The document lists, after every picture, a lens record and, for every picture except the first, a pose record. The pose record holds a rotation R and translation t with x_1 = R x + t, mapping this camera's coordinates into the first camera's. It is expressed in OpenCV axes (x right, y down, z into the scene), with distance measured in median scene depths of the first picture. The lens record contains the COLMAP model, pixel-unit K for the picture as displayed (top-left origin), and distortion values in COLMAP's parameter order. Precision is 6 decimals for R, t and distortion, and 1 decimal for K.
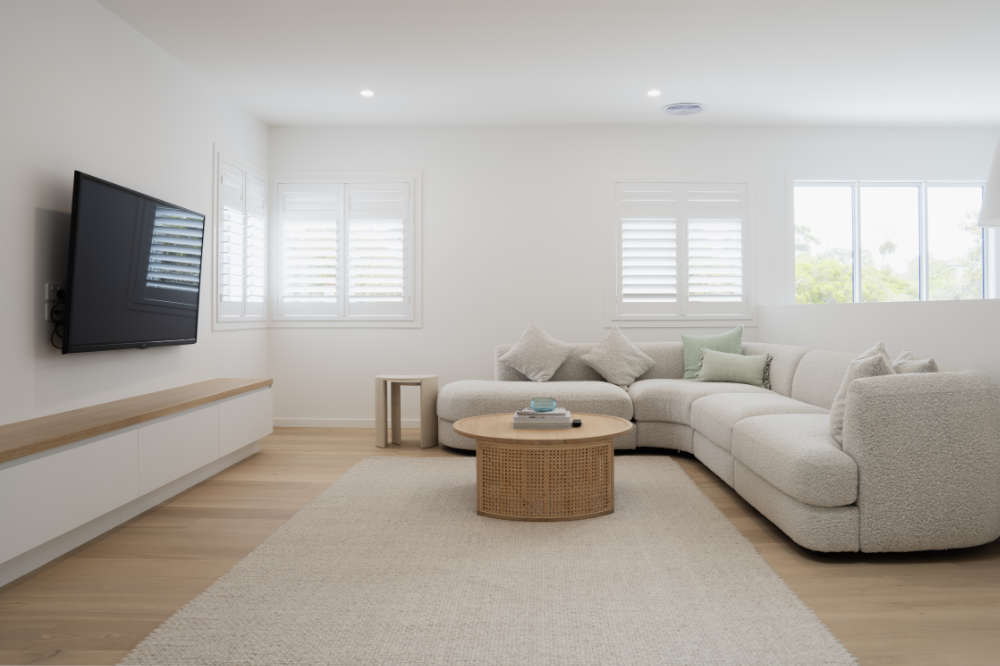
lens RADIAL K [[708.9, 0, 500.0], [0, 708.9, 333.0], [0, 0, 1]] dist [-0.046225, 0.001424]
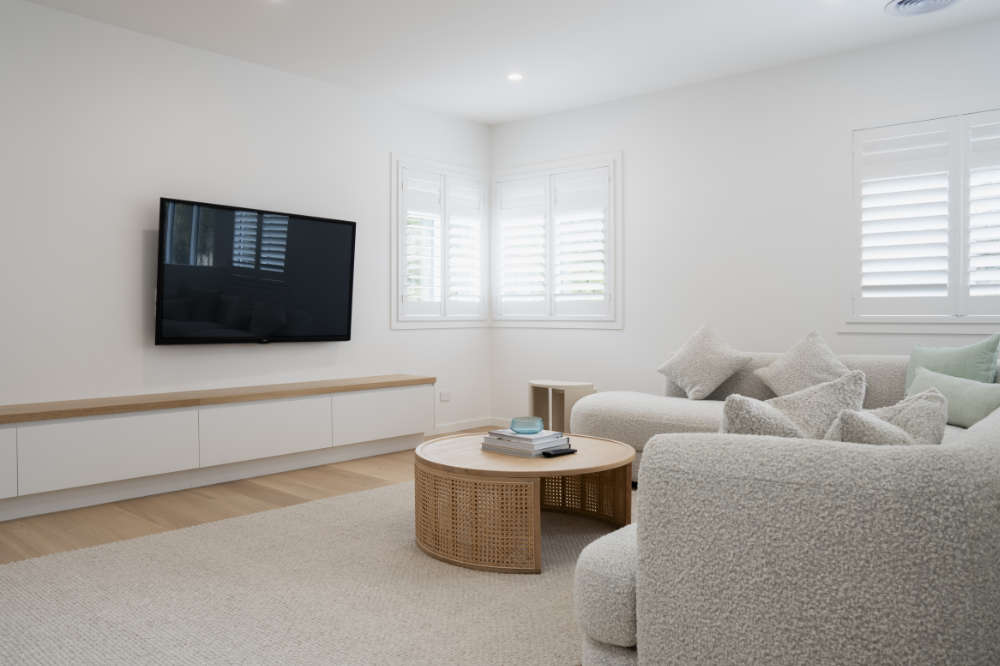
lens RADIAL K [[741.2, 0, 500.0], [0, 741.2, 333.0], [0, 0, 1]] dist [-0.011812, -0.003793]
pose [[0.778610, 0.017732, -0.627257, 0.382047], [-0.016297, 0.999835, 0.008035, -0.008557], [0.627296, 0.003966, 0.778771, 0.205877]]
